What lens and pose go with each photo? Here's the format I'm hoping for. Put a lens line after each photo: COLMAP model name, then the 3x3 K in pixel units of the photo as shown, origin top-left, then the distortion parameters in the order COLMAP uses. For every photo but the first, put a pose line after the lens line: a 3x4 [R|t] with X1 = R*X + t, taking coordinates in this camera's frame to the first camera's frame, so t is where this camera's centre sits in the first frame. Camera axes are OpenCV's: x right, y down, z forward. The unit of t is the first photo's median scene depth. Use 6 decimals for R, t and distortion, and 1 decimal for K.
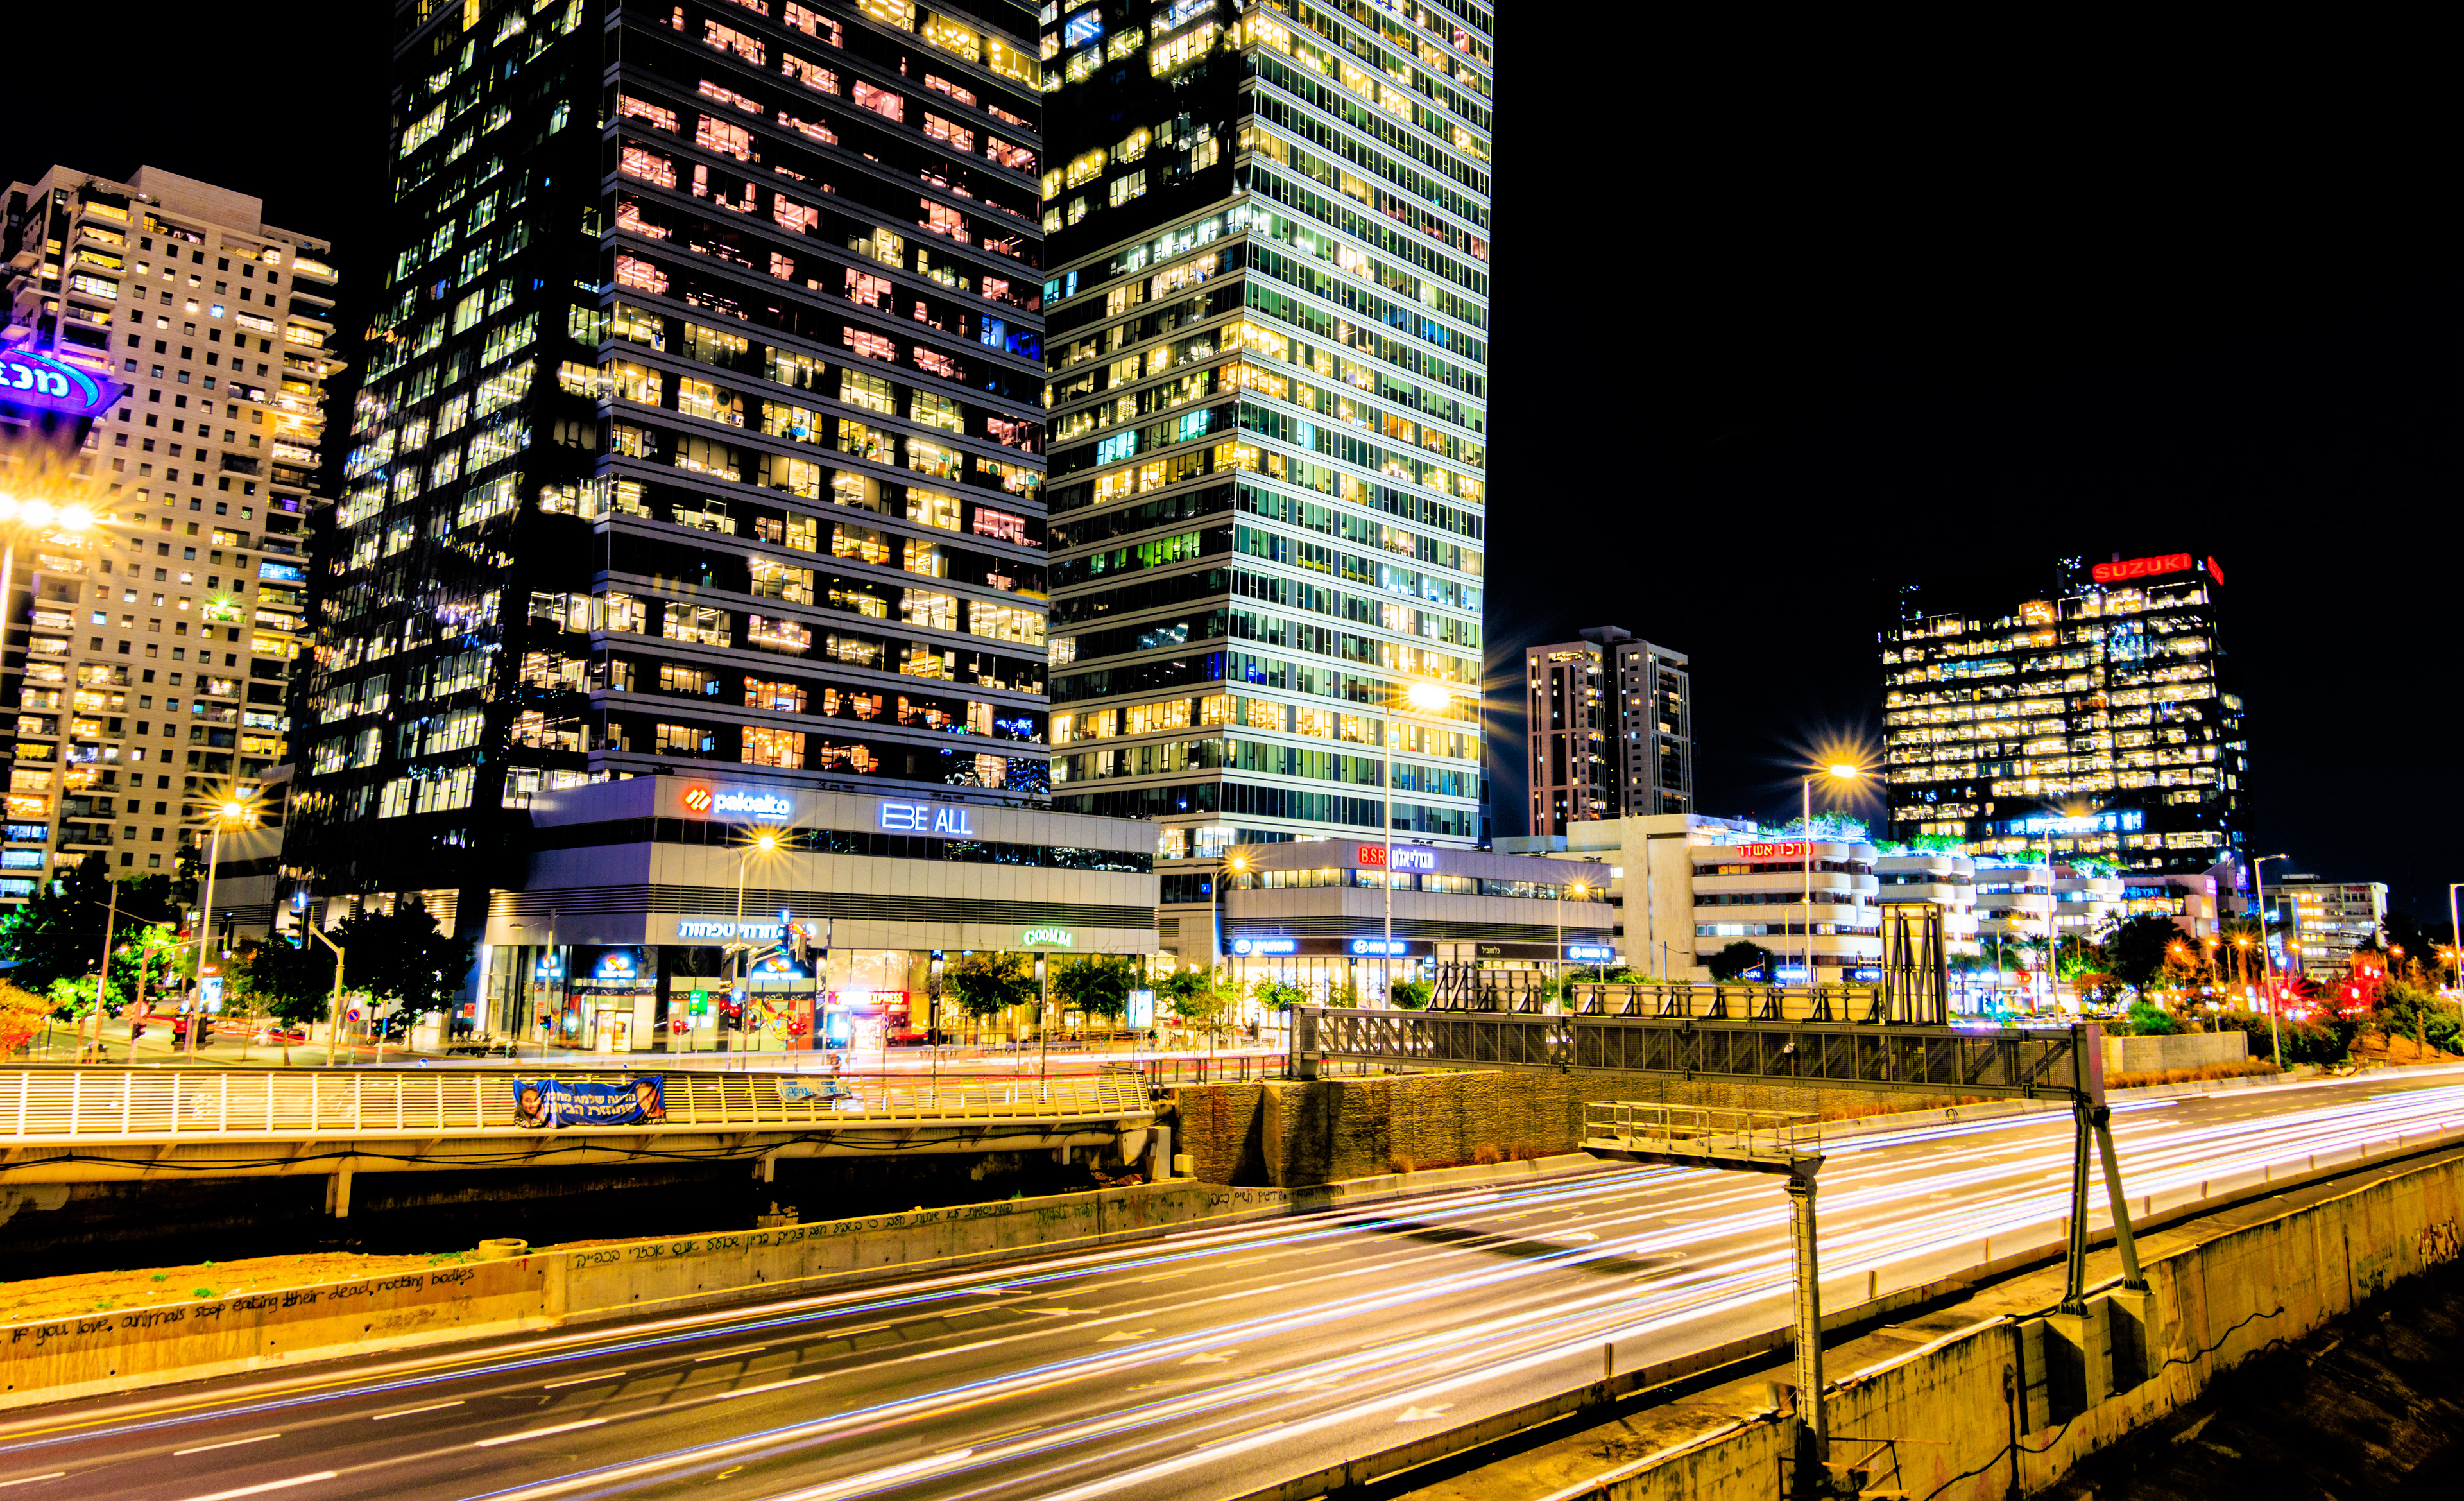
lens RADIAL K [[1809.2, 0, 1225.5], [0, 1809.2, 655.2], [0, 0, 1]] dist [0.002841, -0.005624]
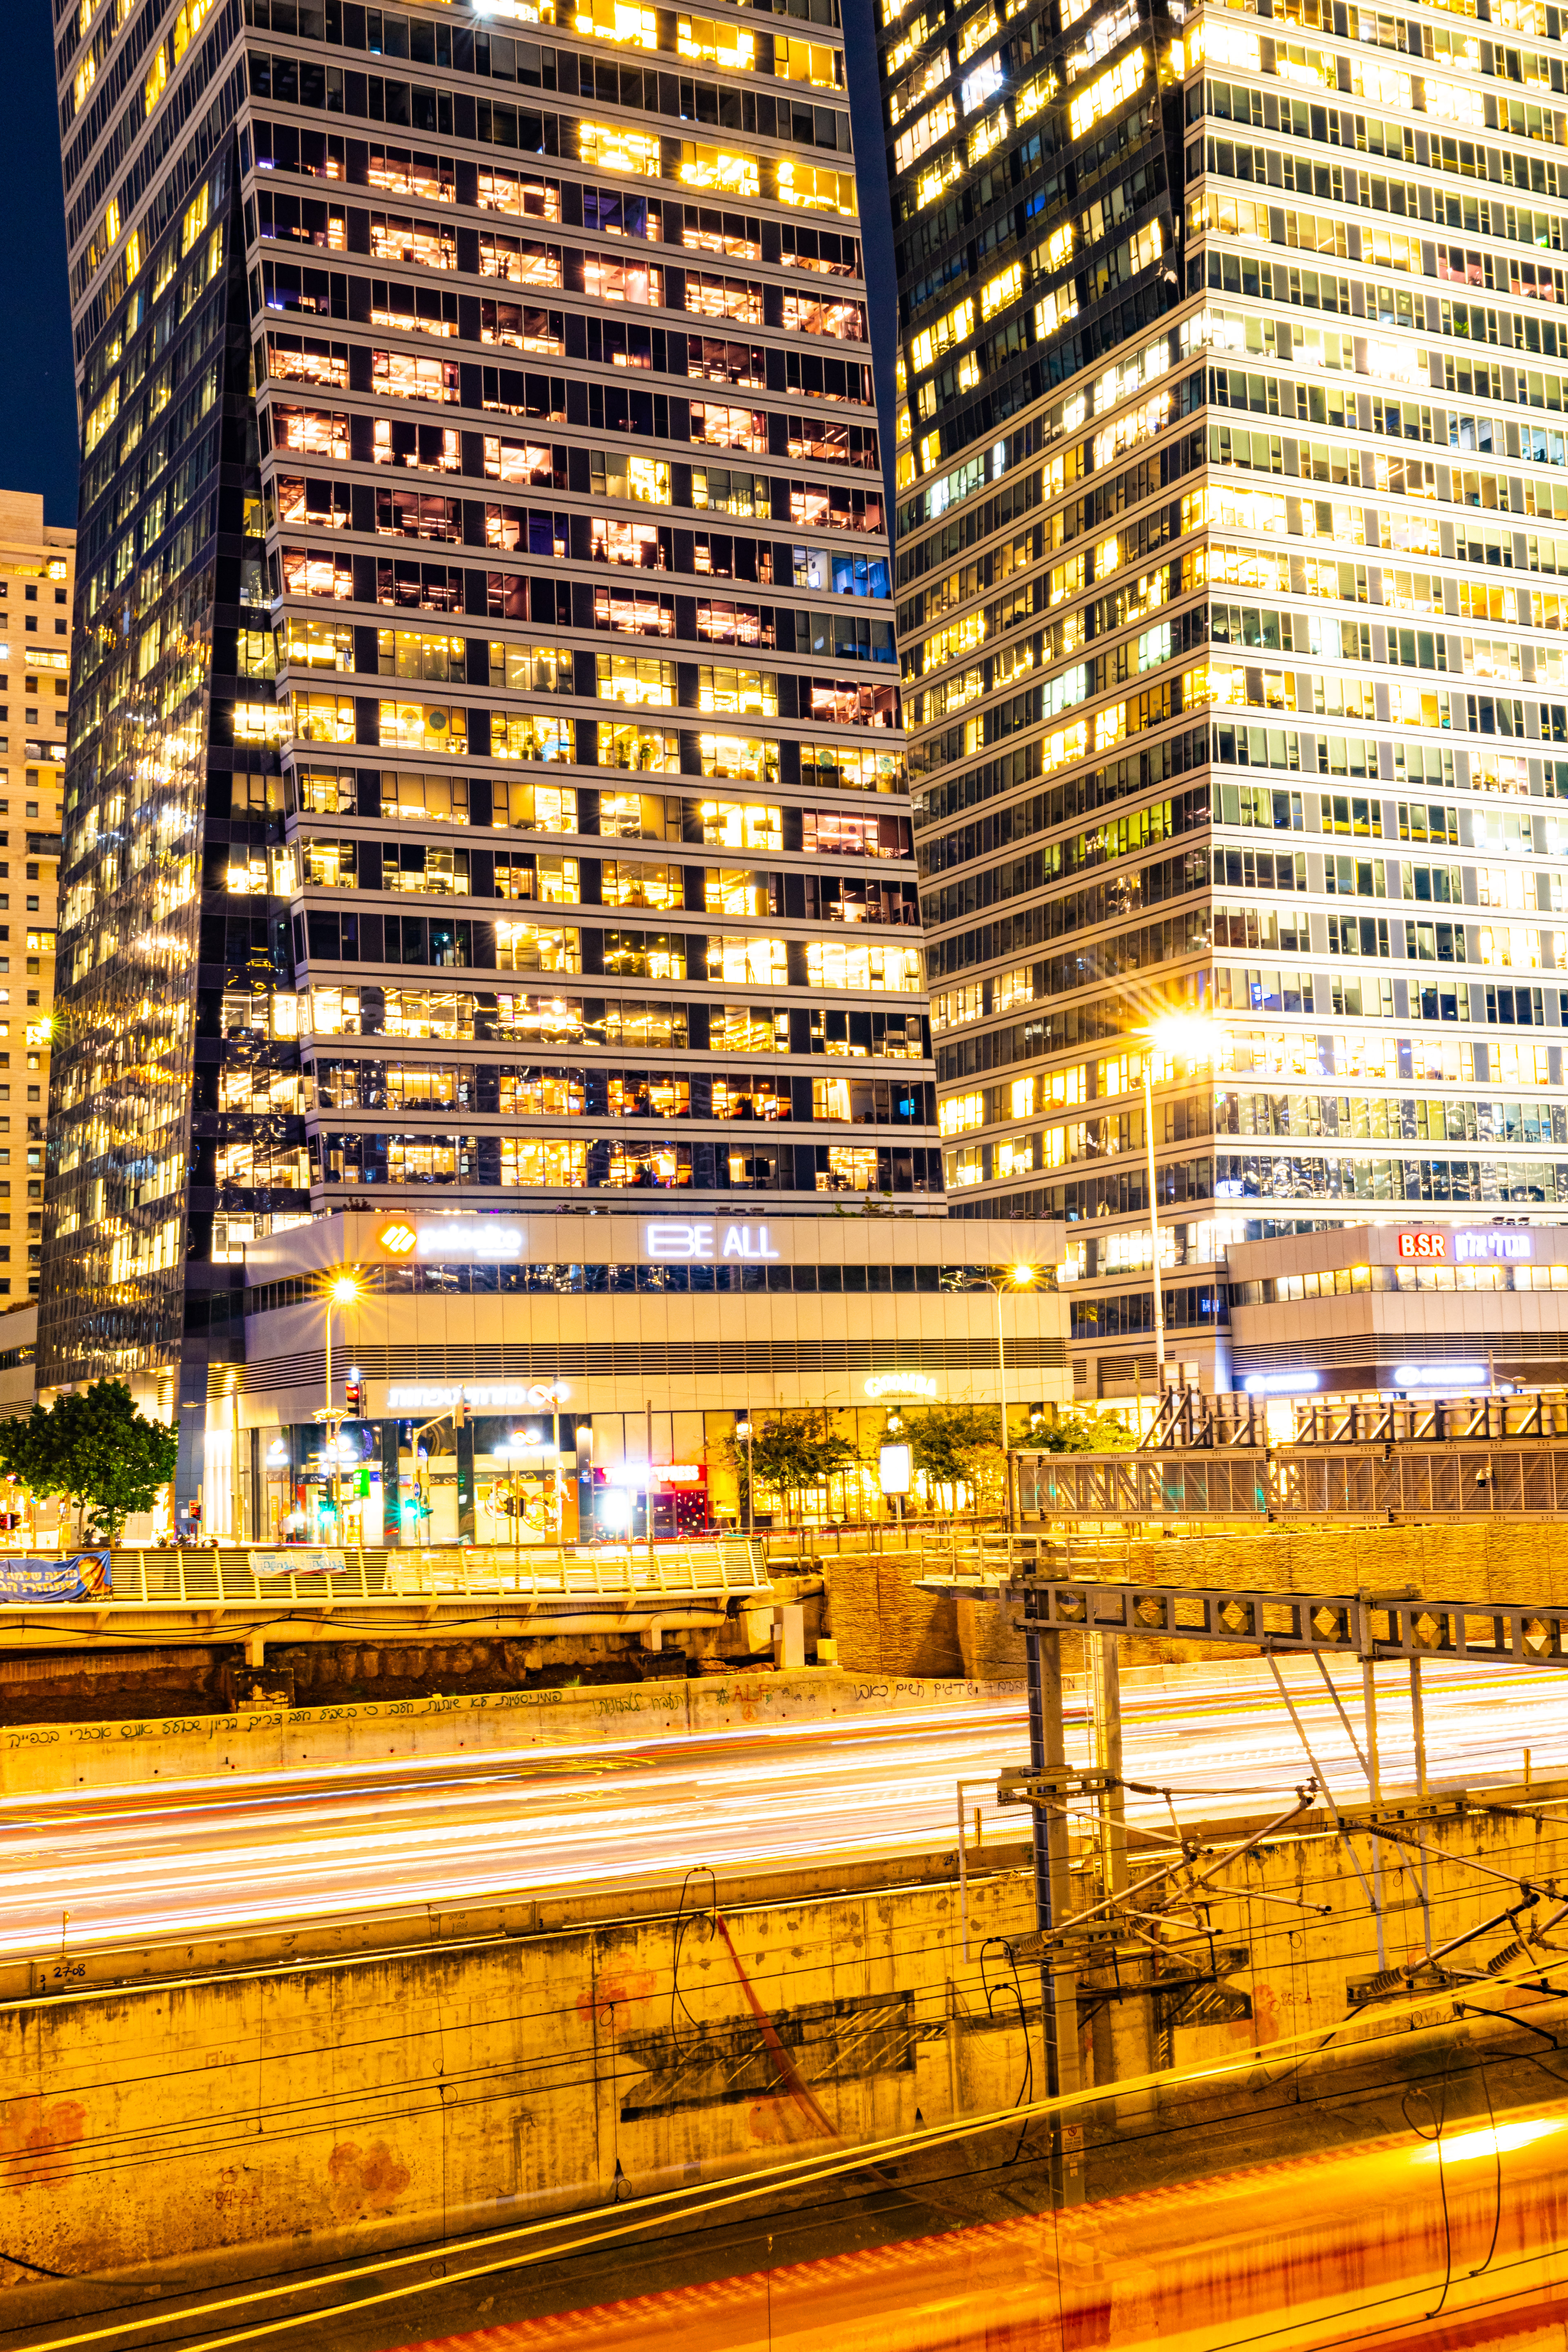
lens RADIAL K [[2808.9, 0, 771.3], [0, 2808.9, 1169.0], [0, 0, 1]] dist [0.003458, 0.000000]
pose [[0.943954, -0.077788, -0.320780, 0.203375], [0.100714, 0.993367, 0.055484, -0.002956], [0.314336, -0.084681, 0.945527, -0.098053]]
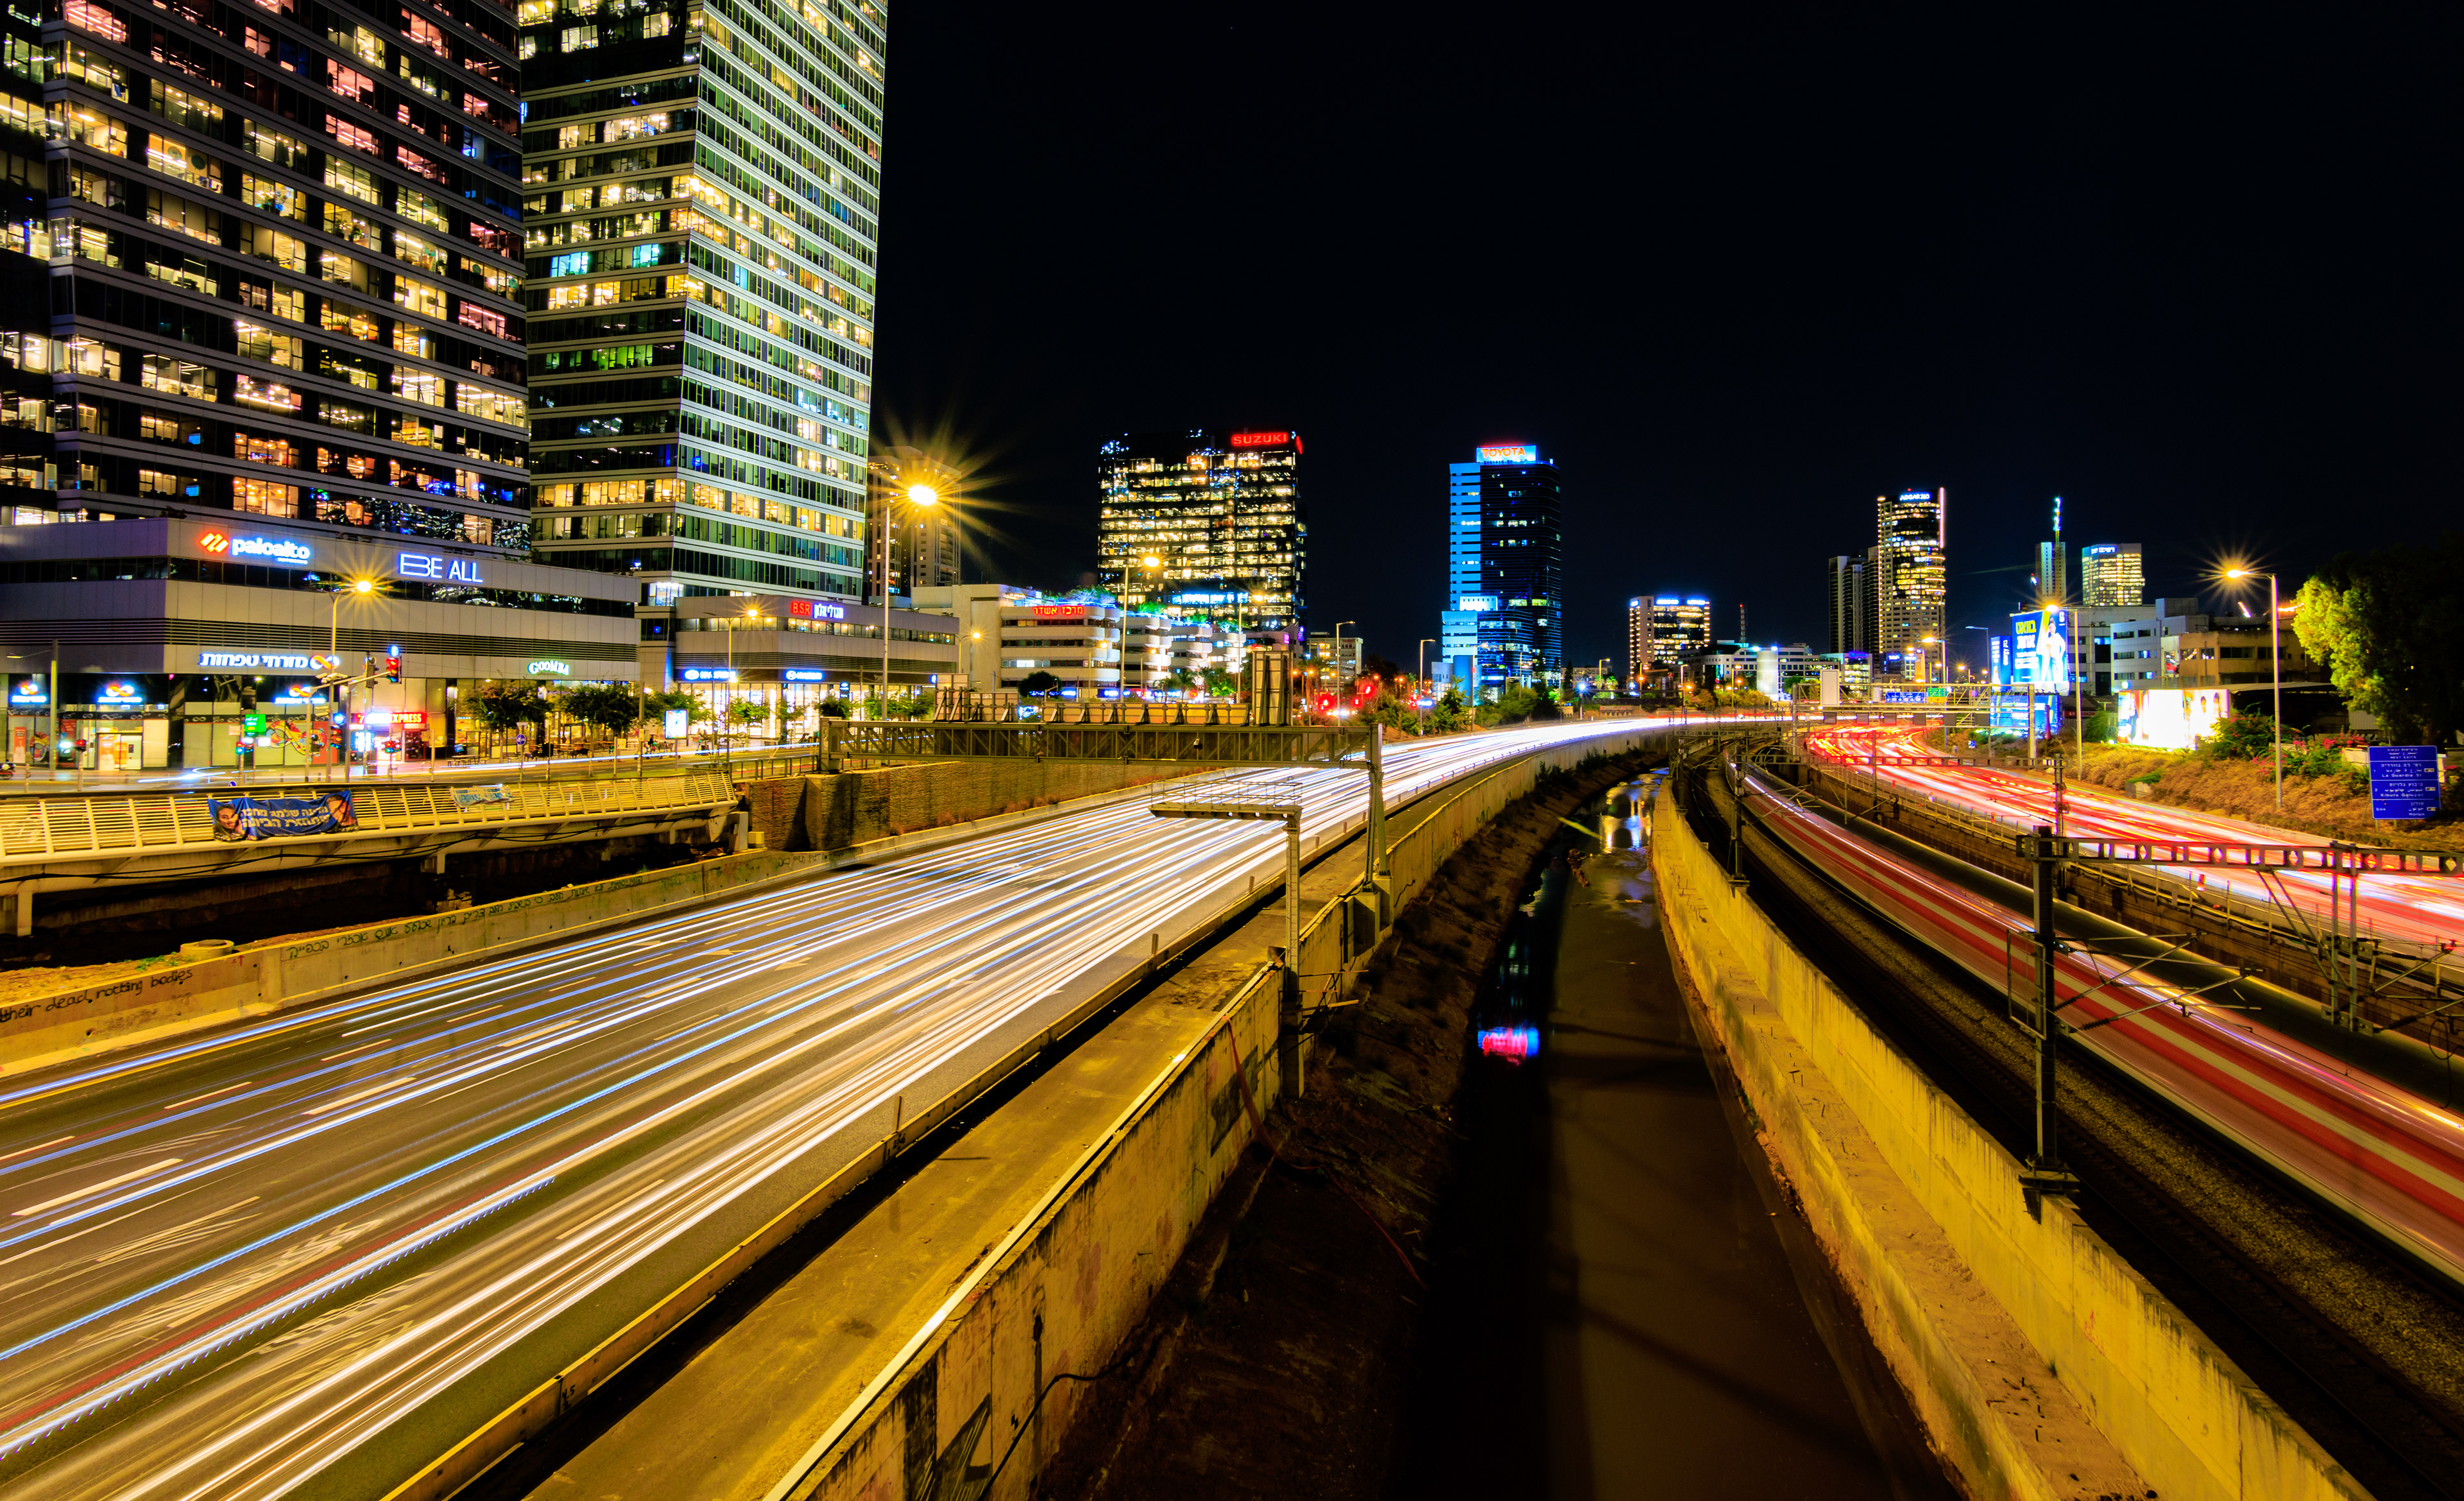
lens RADIAL K [[1265.9, 0, 1232.6], [0, 1265.9, 667.2], [0, 0, 1]] dist [0.000113, 0.001003]
pose [[0.880523, 0.004133, 0.473986, -0.084994], [-0.077224, 0.987853, 0.134846, 0.002614], [-0.467671, -0.155338, 0.870146, 0.025684]]
